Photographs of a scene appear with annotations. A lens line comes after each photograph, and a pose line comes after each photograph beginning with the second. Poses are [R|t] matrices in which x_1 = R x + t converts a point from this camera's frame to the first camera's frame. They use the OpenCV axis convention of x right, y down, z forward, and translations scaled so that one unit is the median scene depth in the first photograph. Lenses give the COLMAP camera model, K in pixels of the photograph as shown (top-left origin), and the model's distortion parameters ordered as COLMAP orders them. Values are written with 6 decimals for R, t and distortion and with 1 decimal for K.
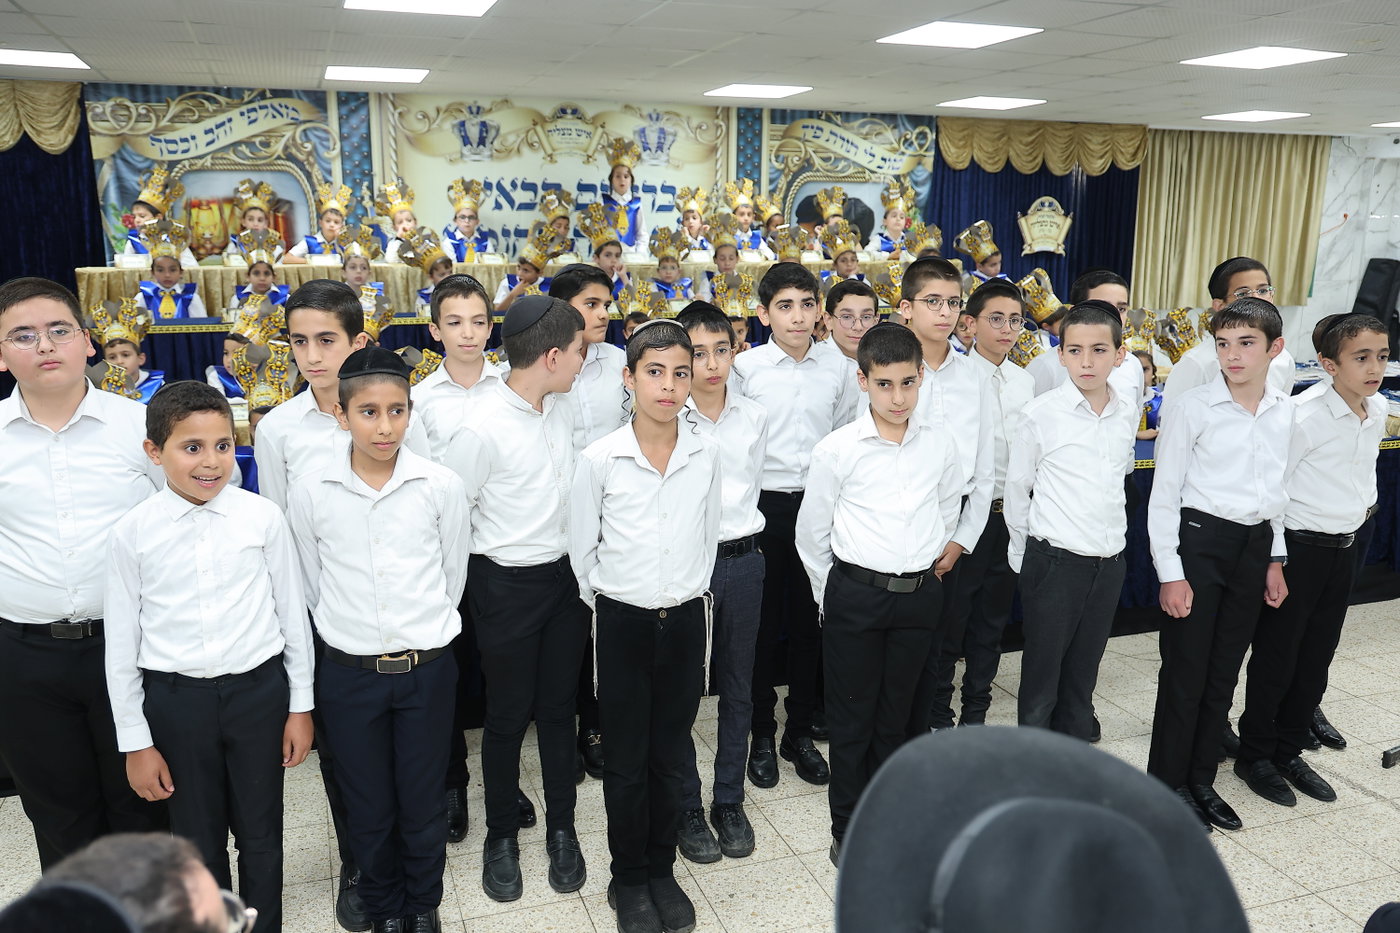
lens RADIAL K [[1179.9, 0, 704.5], [0, 1179.9, 473.2], [0, 0, 1]] dist [-0.026850, 0.058956]
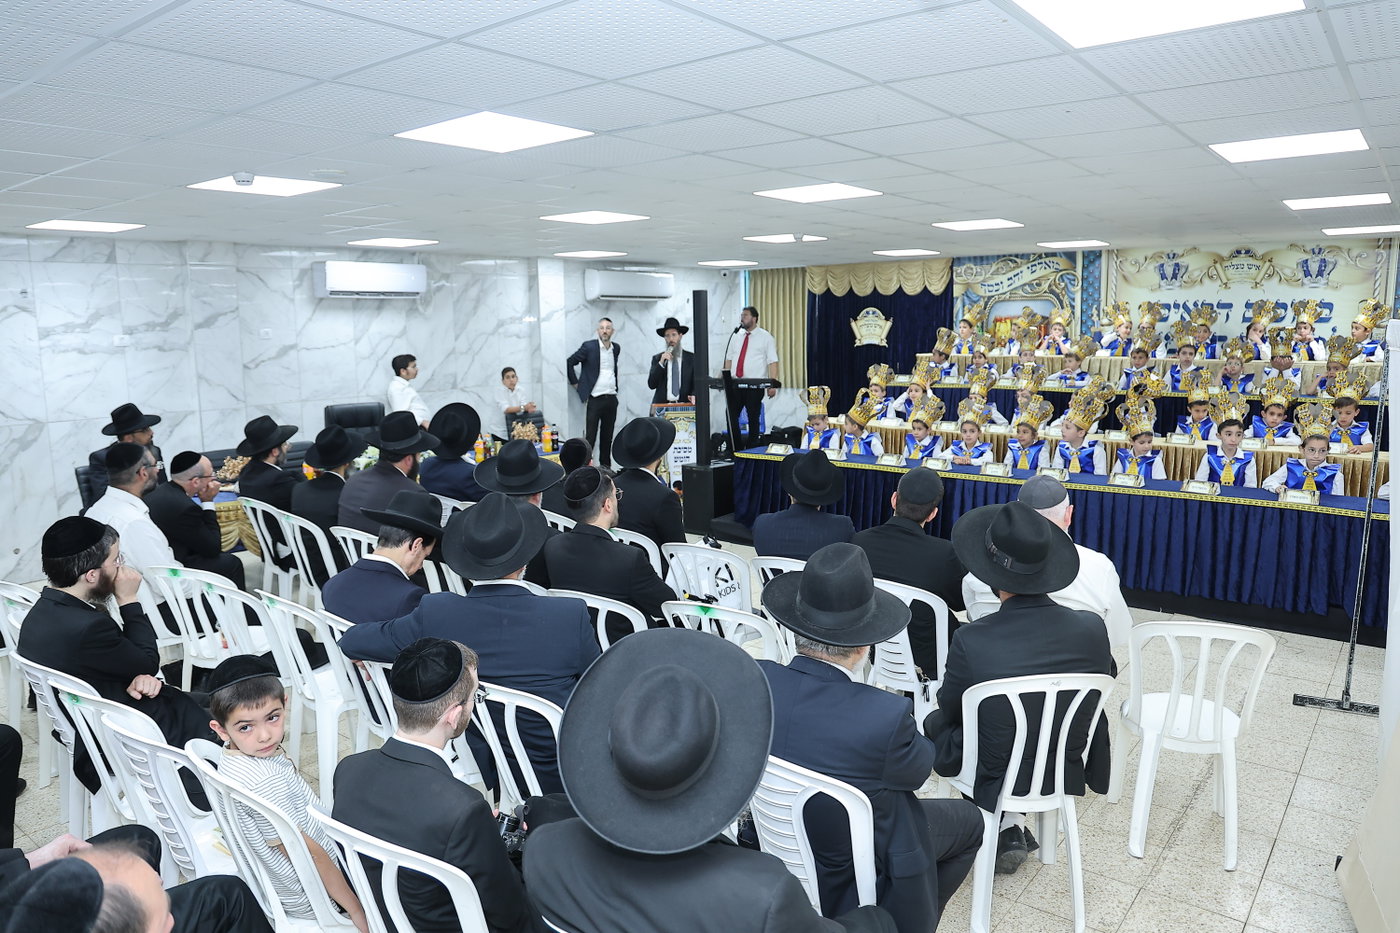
lens RADIAL K [[979.9, 0, 729.5], [0, 979.9, 462.9], [0, 0, 1]] dist [-0.076896, 0.055549]
pose [[0.542773, 0.111784, -0.832407, 0.546990], [-0.166161, 0.985806, 0.024039, 0.013099], [0.823279, 0.125266, 0.553643, -0.102328]]
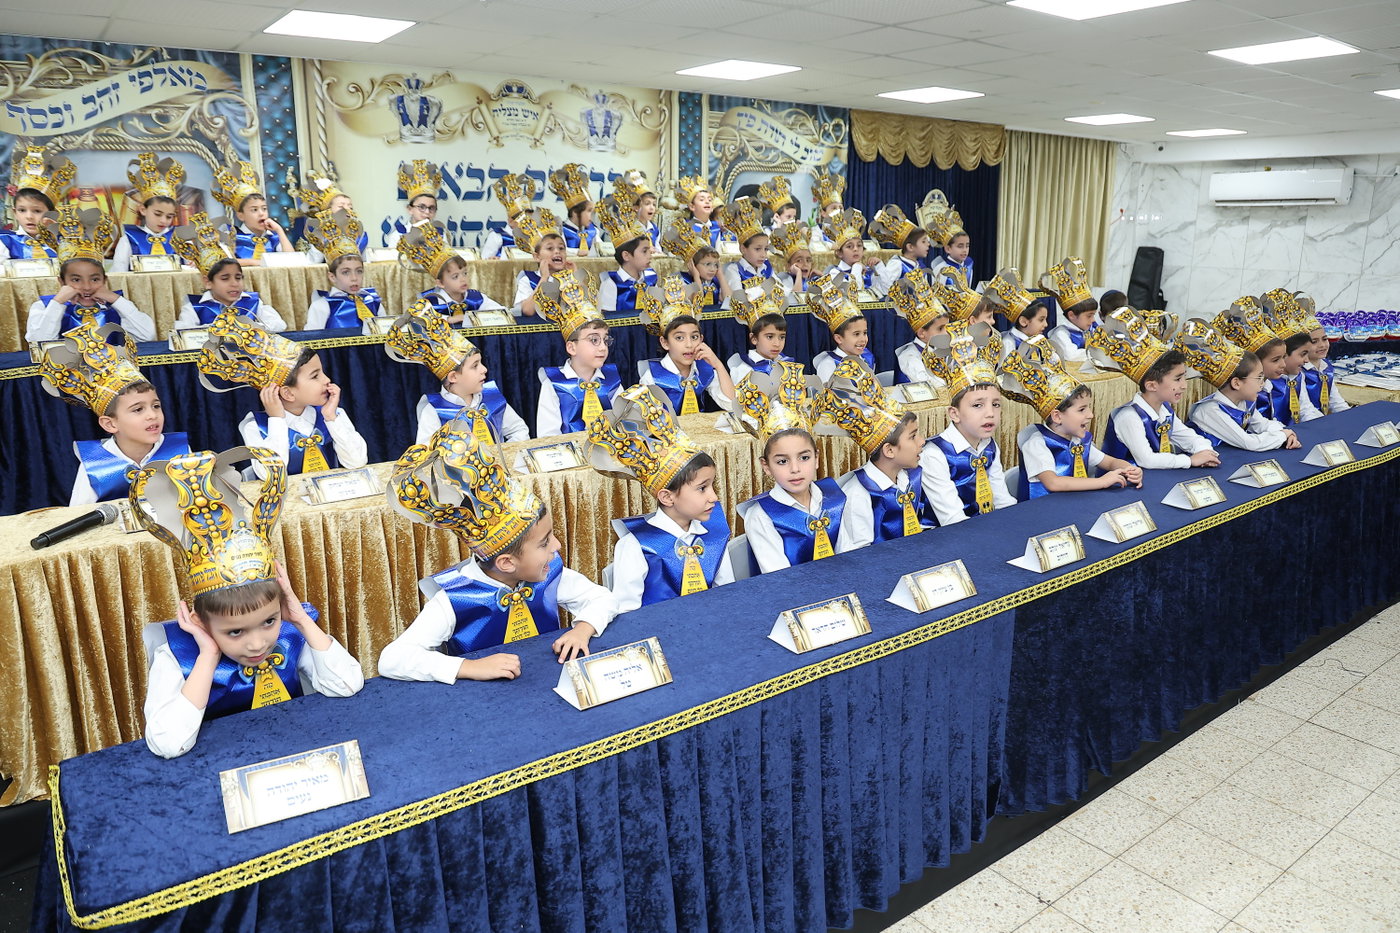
lens RADIAL K [[979.9, 0, 690.8], [0, 979.9, 457.8], [0, 0, 1]] dist [-0.076896, 0.055549]
pose [[0.961673, -0.073010, 0.264301, -0.207528], [0.067367, 0.997266, 0.030363, -0.043746], [-0.265795, -0.011394, 0.963962, 0.263724]]
